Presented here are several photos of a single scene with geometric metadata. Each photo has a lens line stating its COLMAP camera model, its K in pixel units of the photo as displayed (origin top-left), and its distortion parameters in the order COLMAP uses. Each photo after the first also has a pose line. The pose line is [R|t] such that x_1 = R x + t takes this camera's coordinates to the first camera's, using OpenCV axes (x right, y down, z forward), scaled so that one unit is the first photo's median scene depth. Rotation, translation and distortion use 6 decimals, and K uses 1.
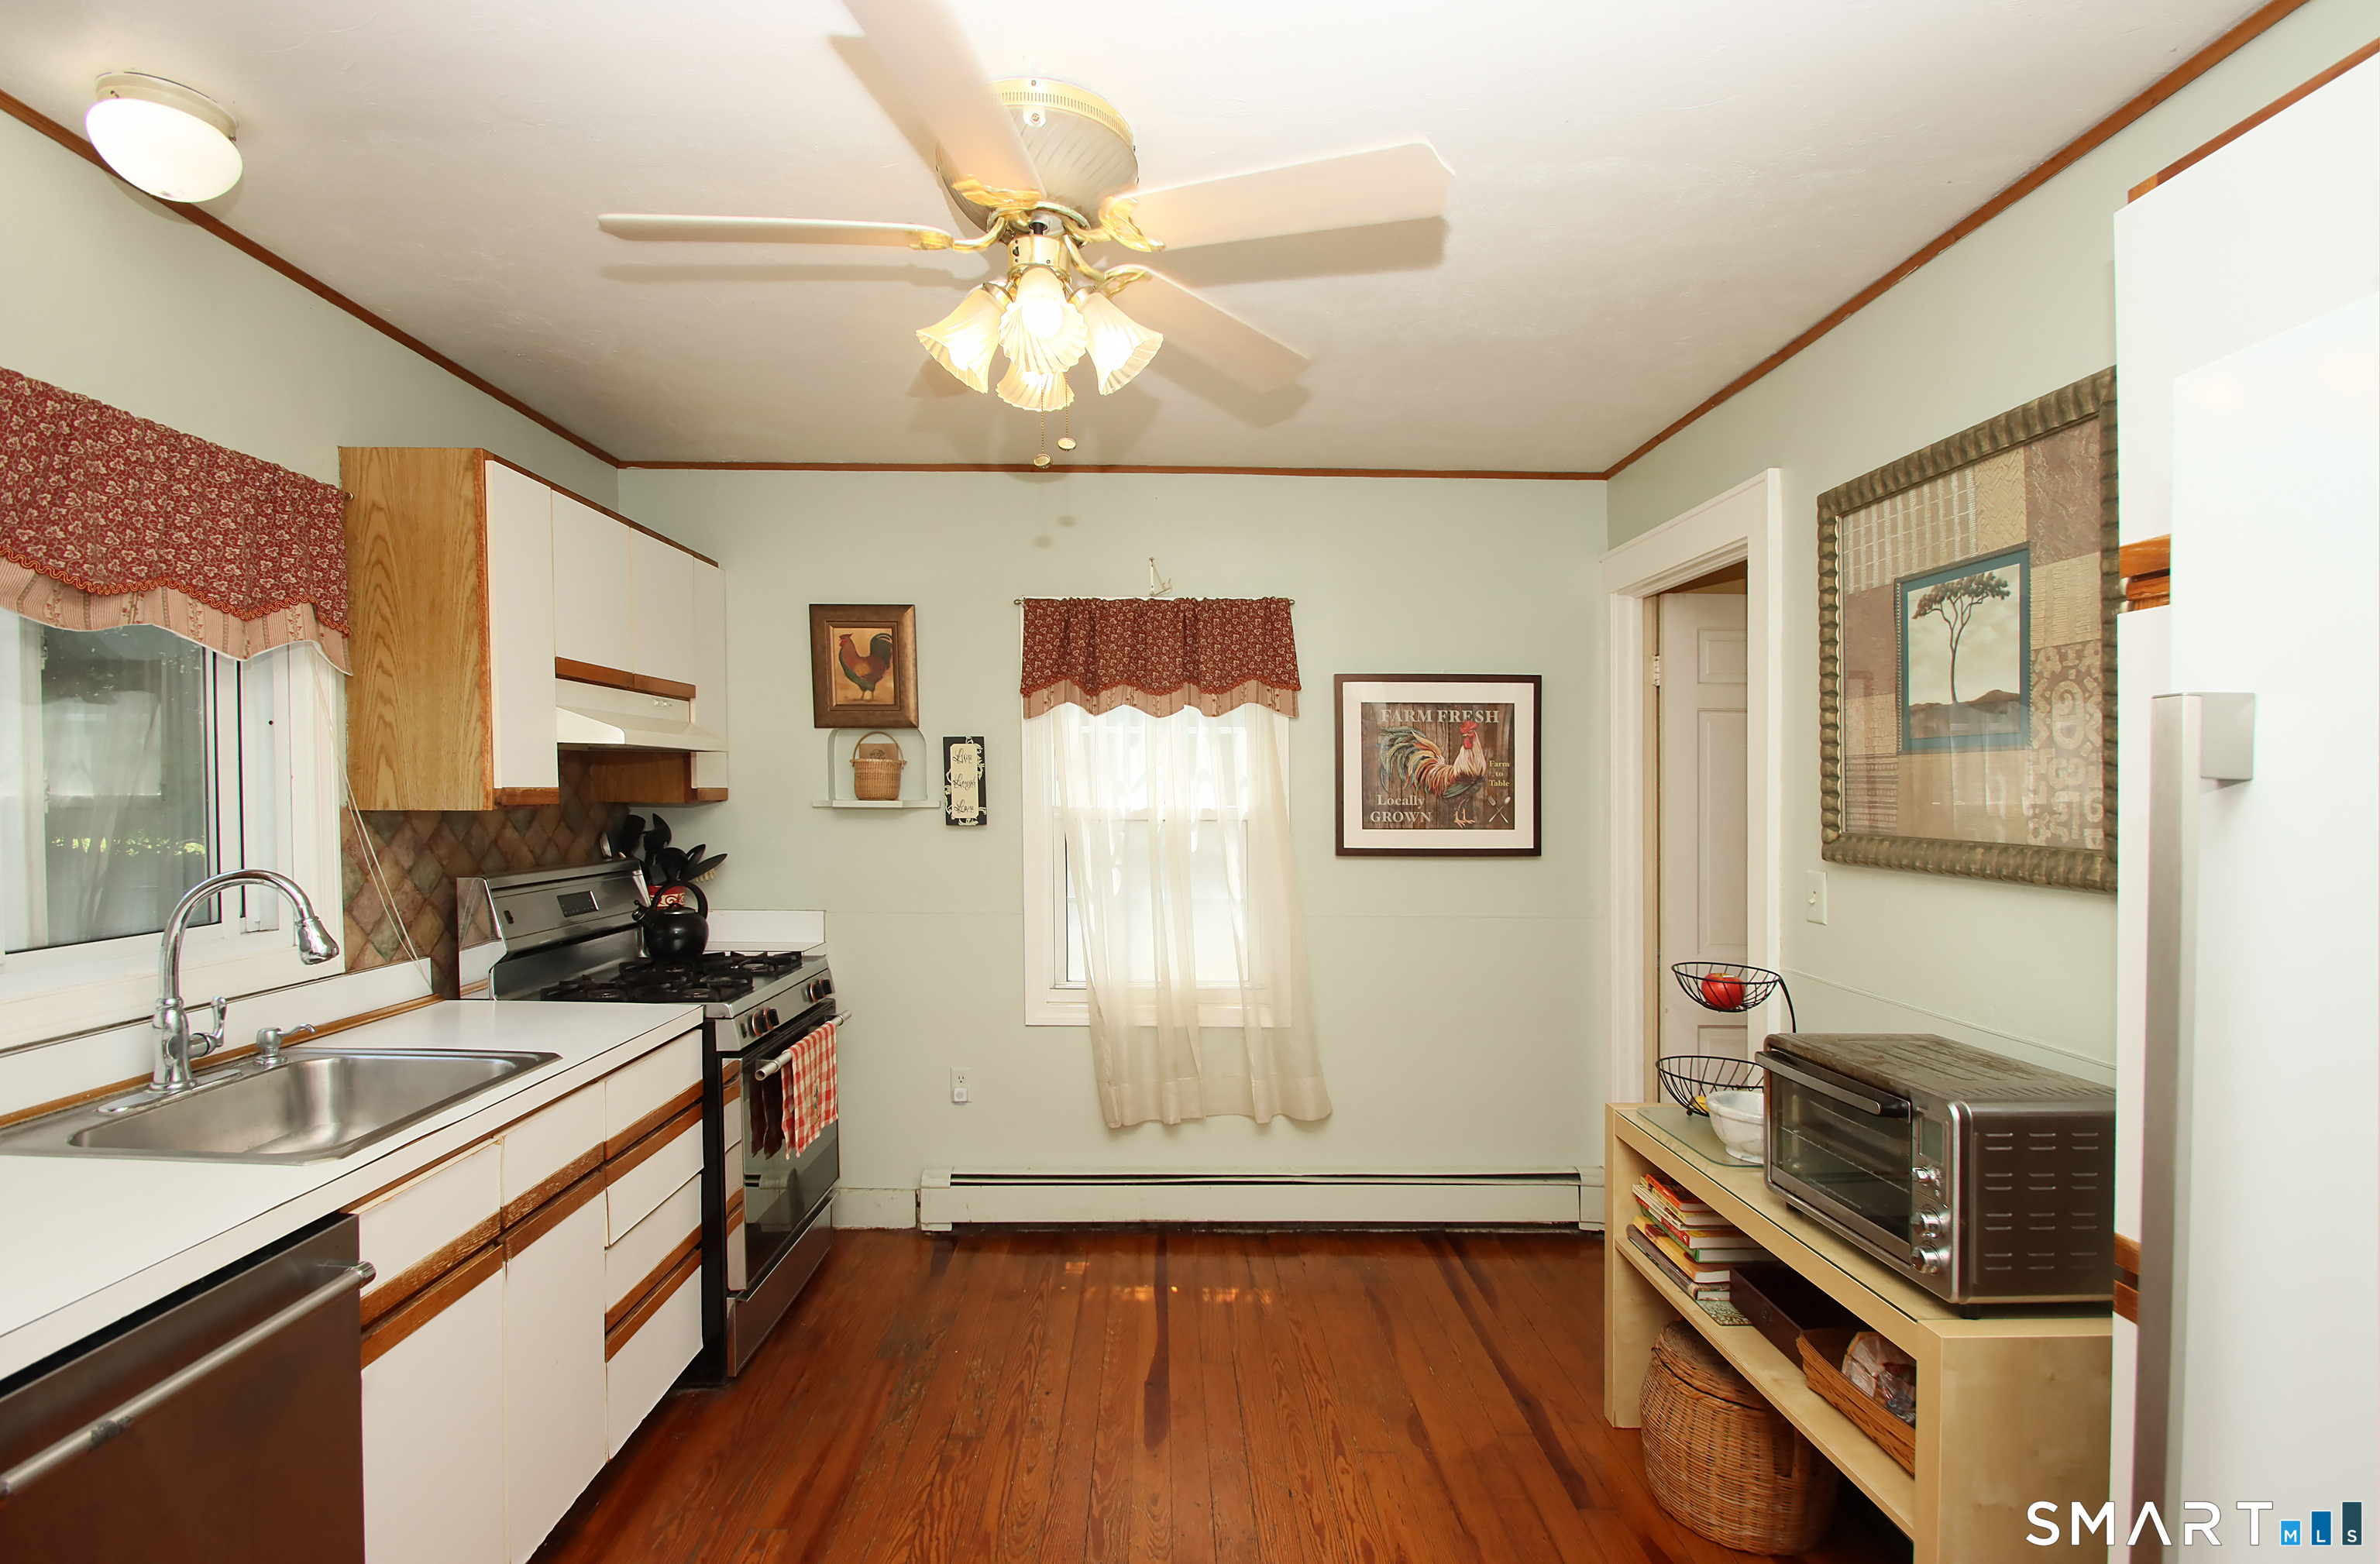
lens RADIAL K [[1164.5, 0, 1190.0], [0, 1164.5, 782.0], [0, 0, 1]] dist [-0.002596, -0.001571]
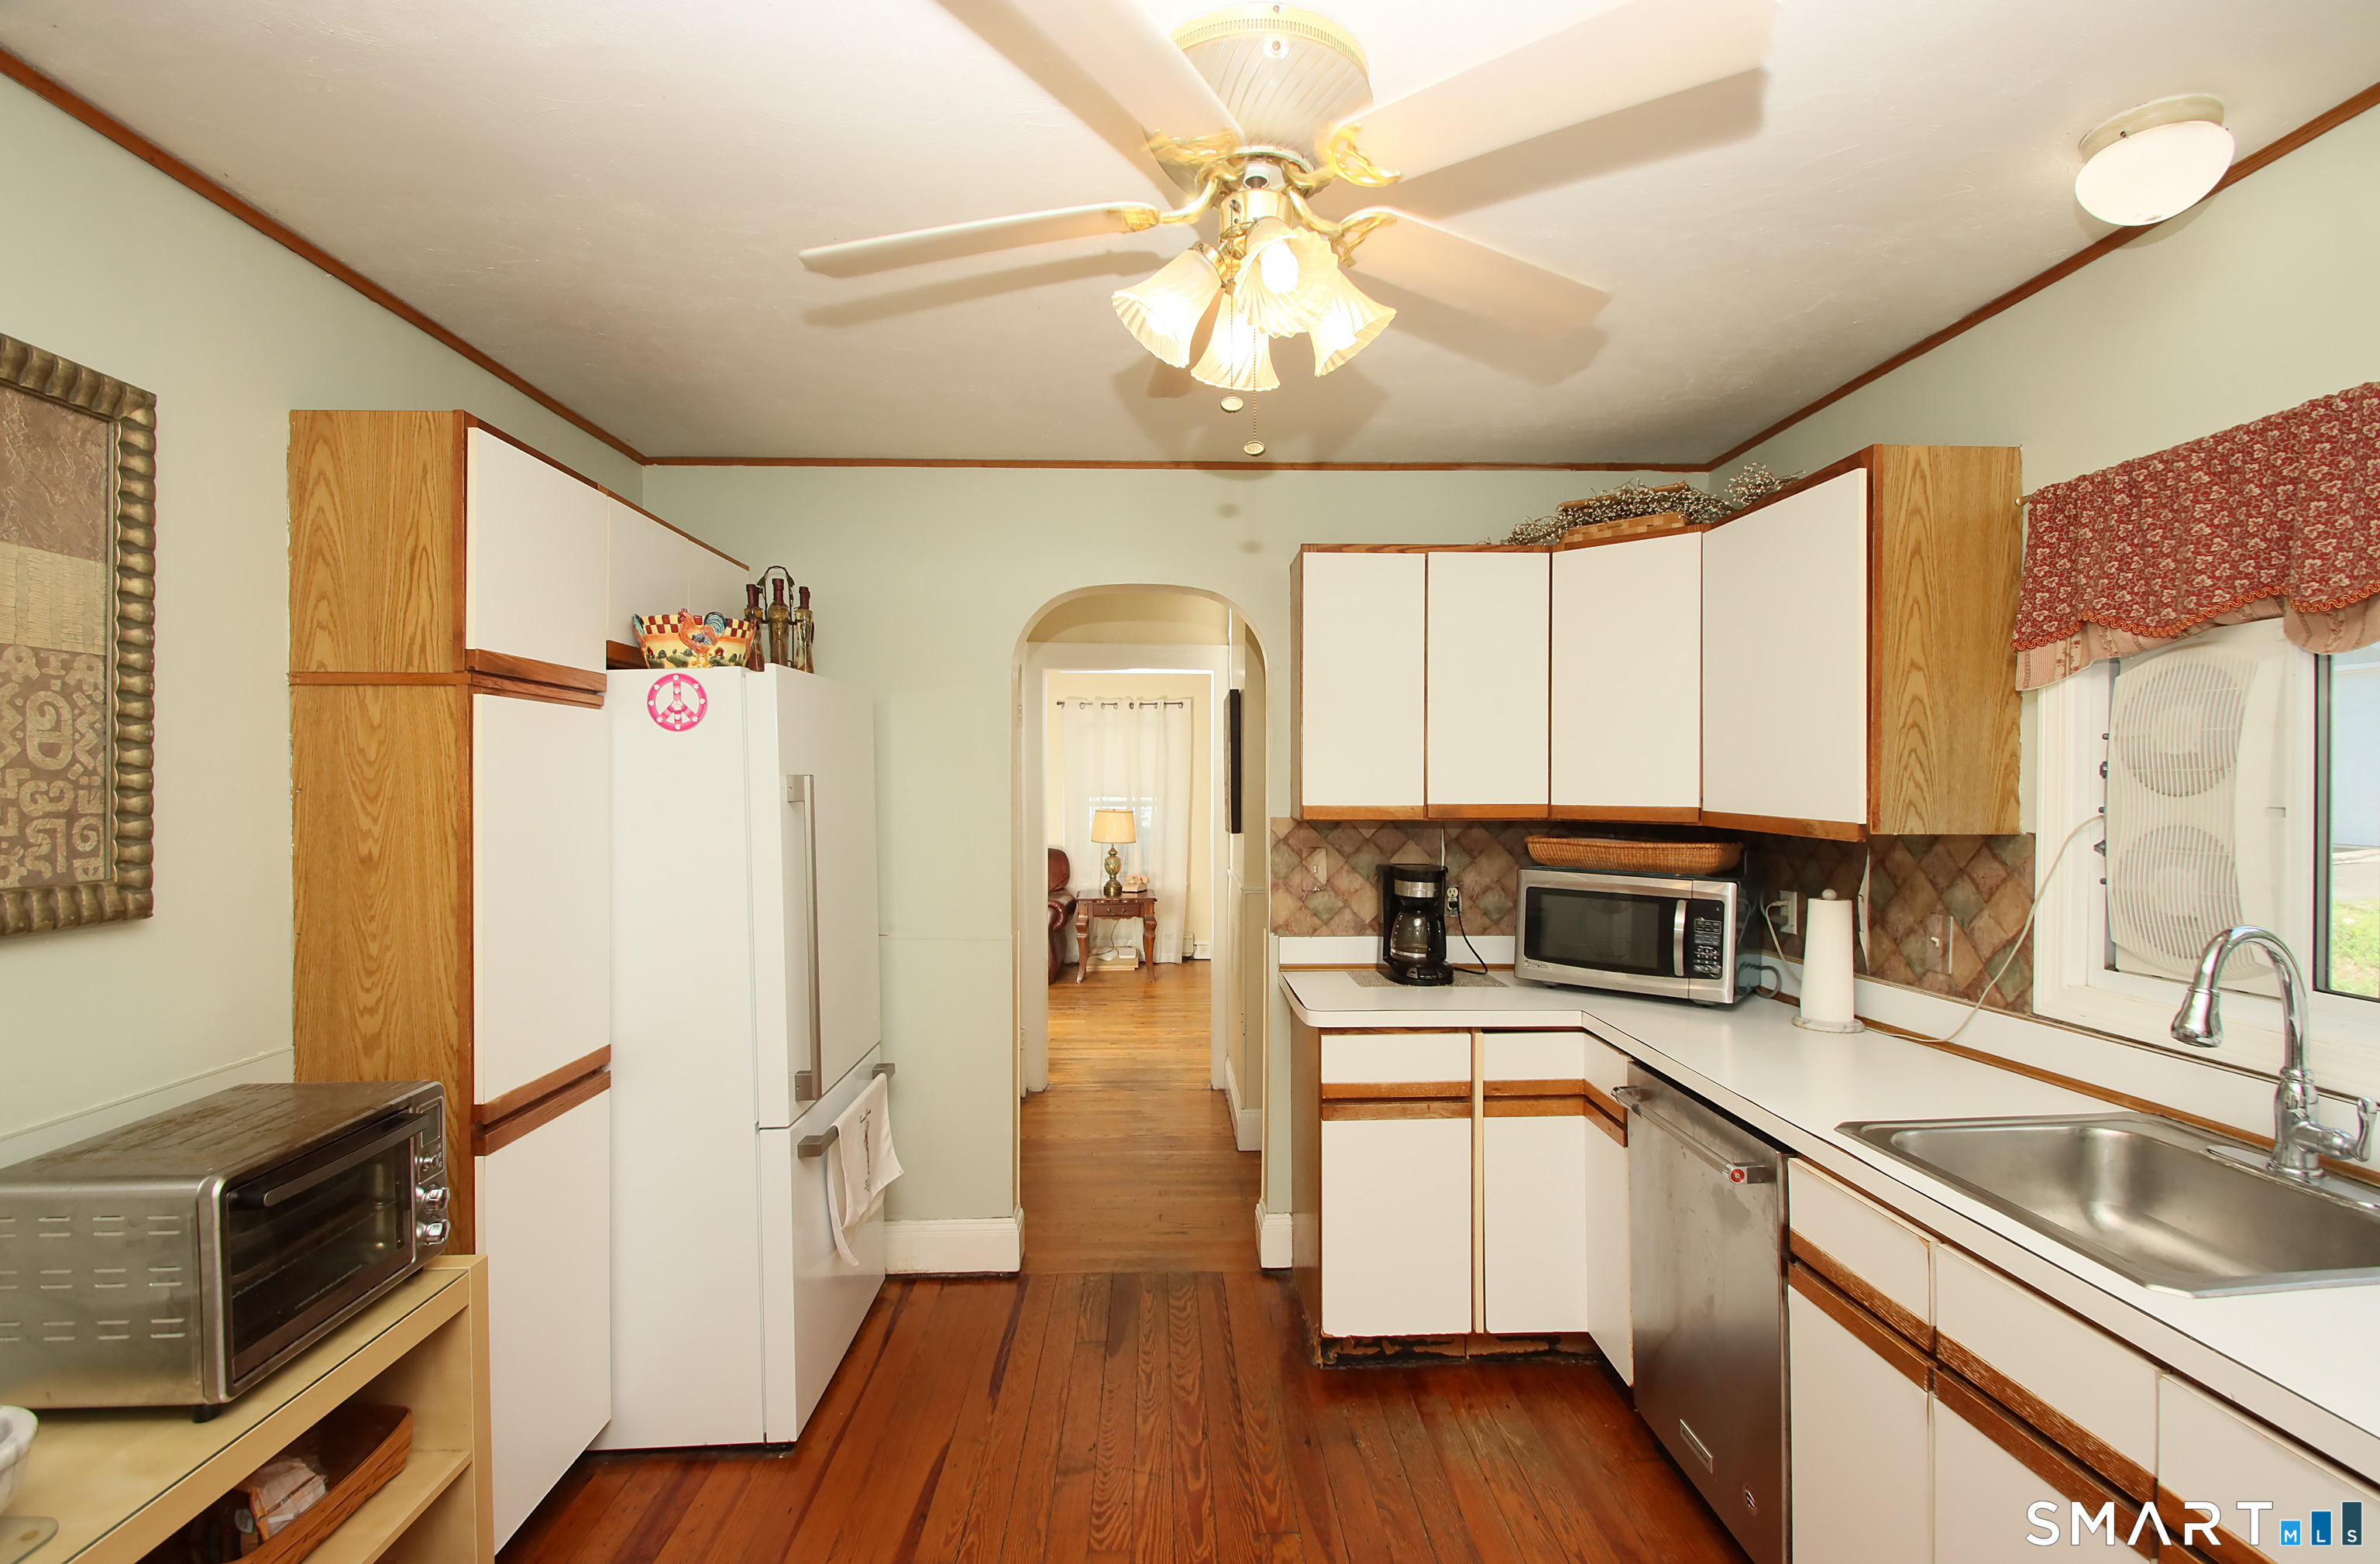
lens RADIAL K [[1097.2, 0, 1182.3], [0, 1097.2, 784.0], [0, 0, 1]] dist [0.016142, -0.019170]
pose [[-0.999937, -0.006990, -0.008731, -0.025117], [-0.006962, 0.999971, -0.003191, -0.011606], [0.008753, -0.003130, -0.999957, 1.111688]]
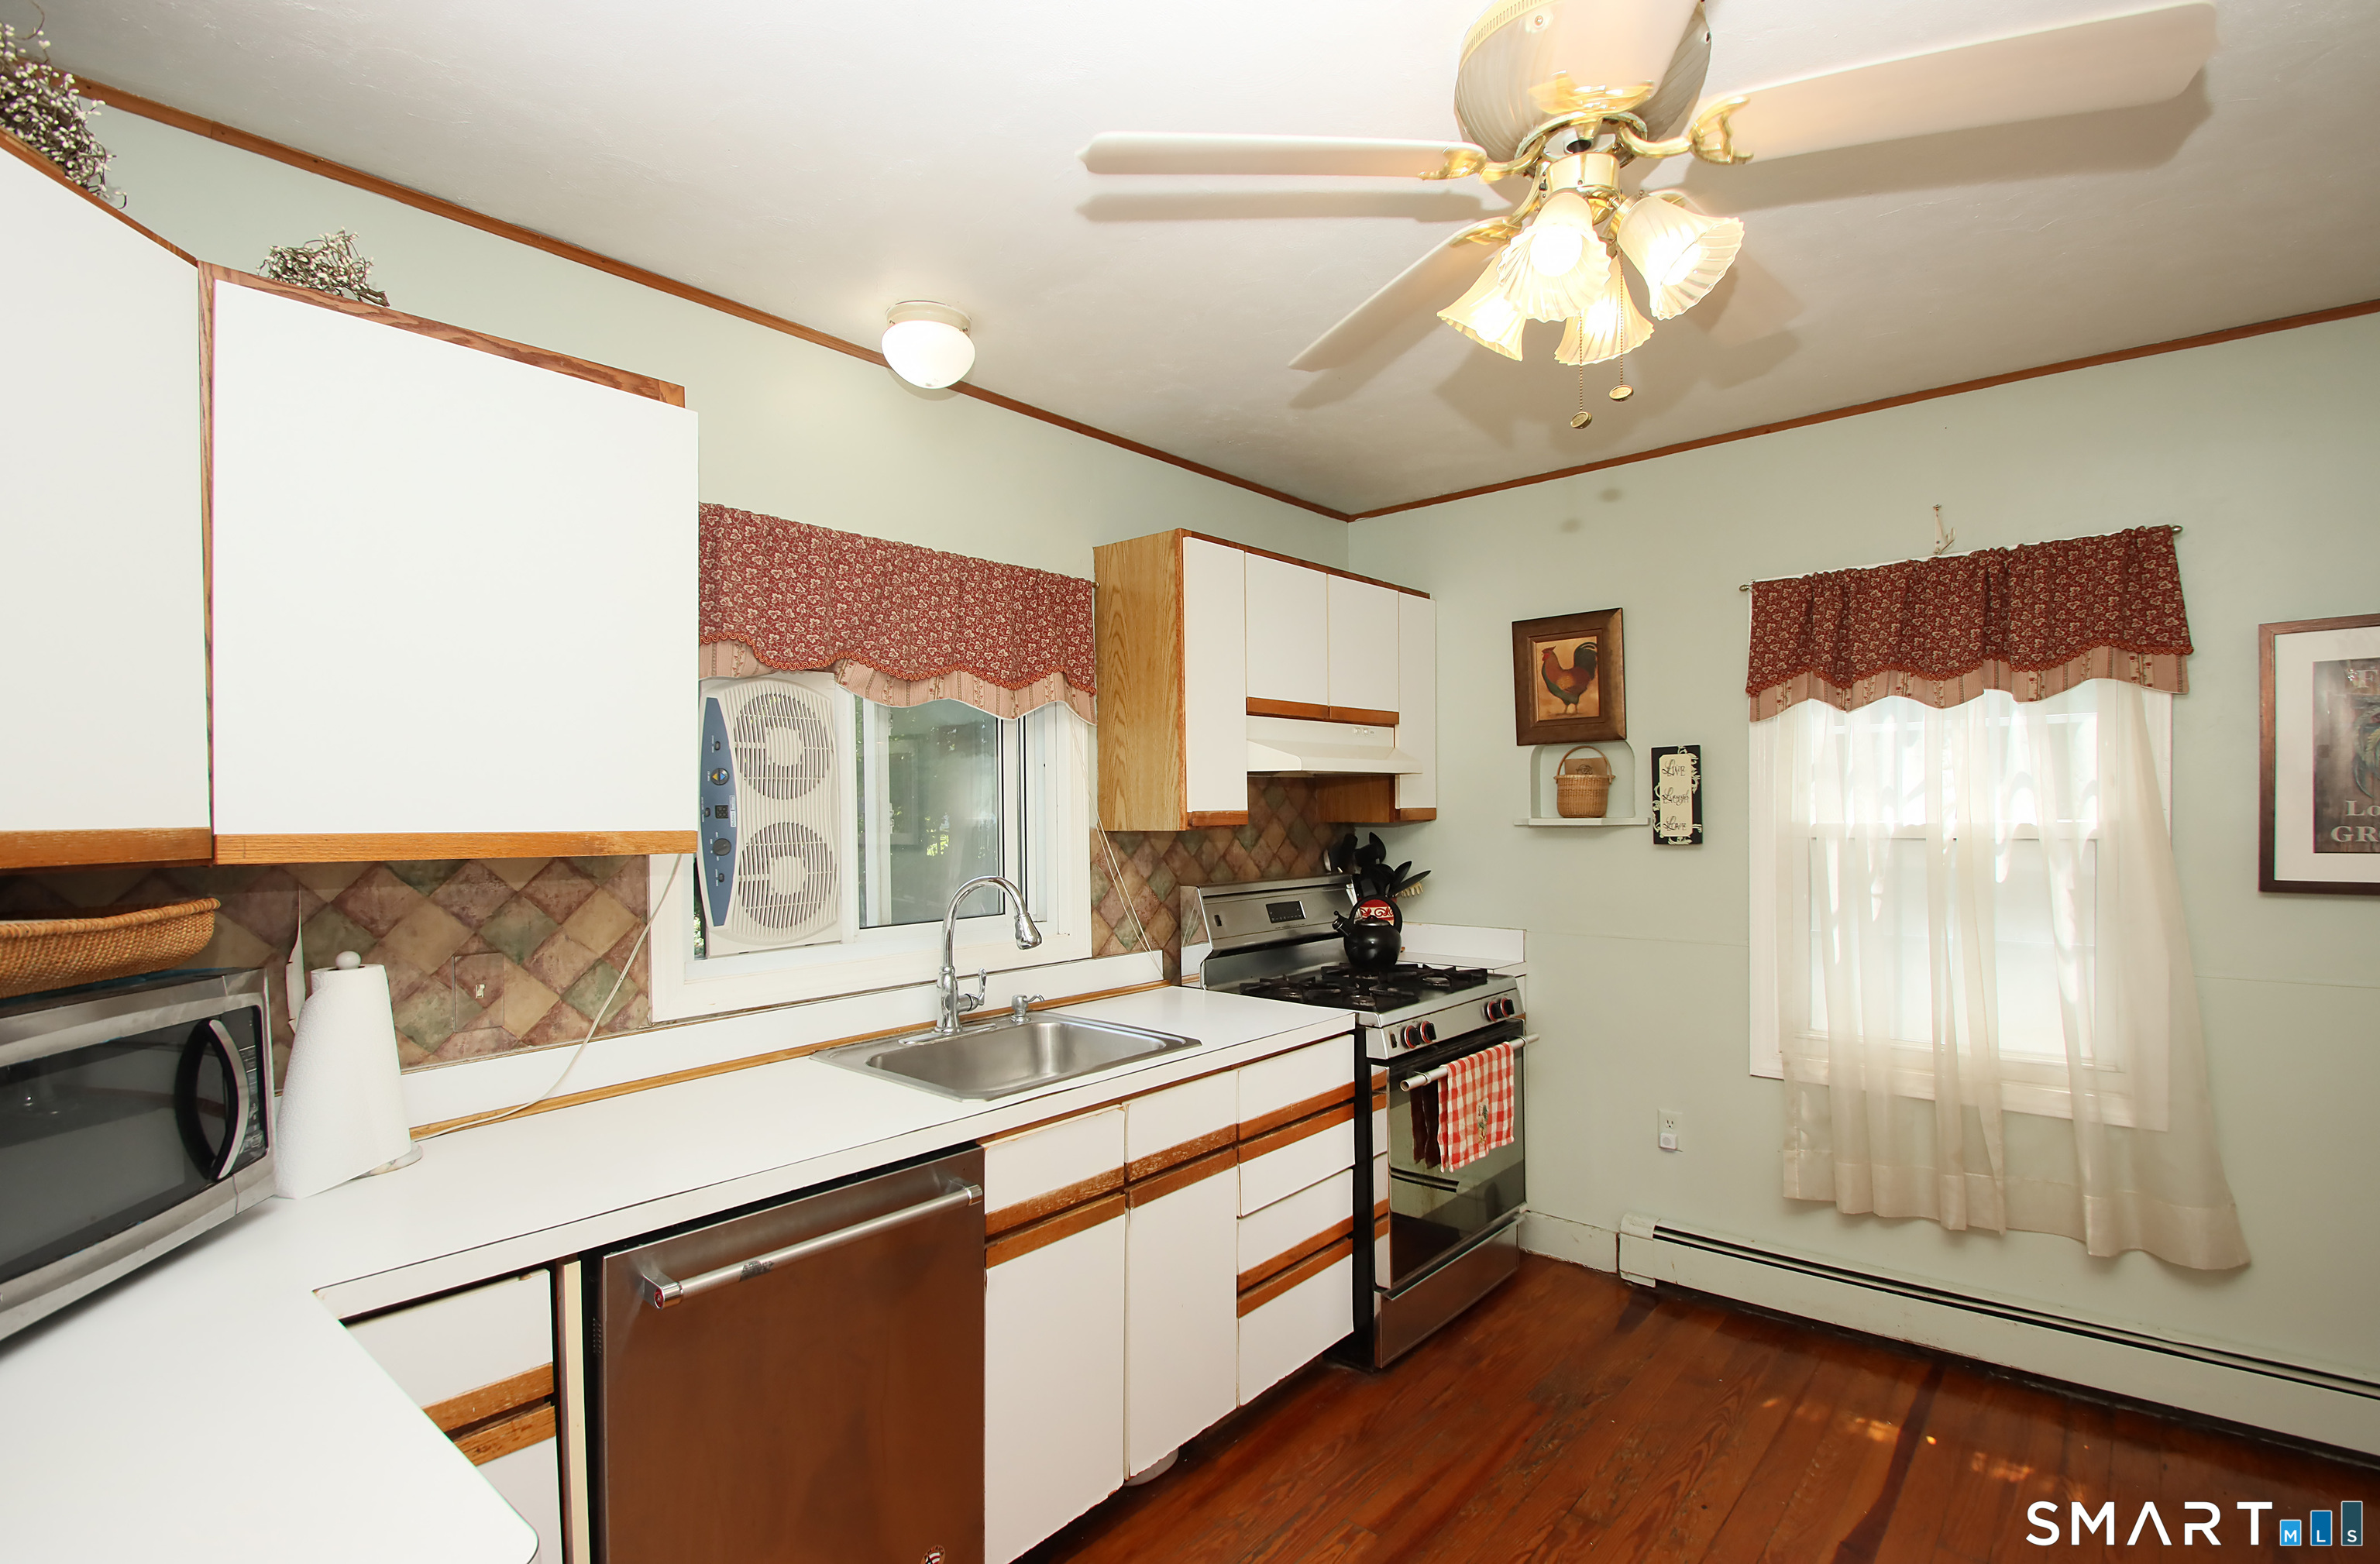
lens RADIAL K [[1117.1, 0, 1180.5], [0, 1117.1, 824.9], [0, 0, 1]] dist [0.018250, -0.015291]
pose [[0.736000, -0.007693, -0.676938, 0.141939], [0.021650, 0.999691, 0.012178, 0.003834], [0.676635, -0.023619, 0.735939, 0.125619]]
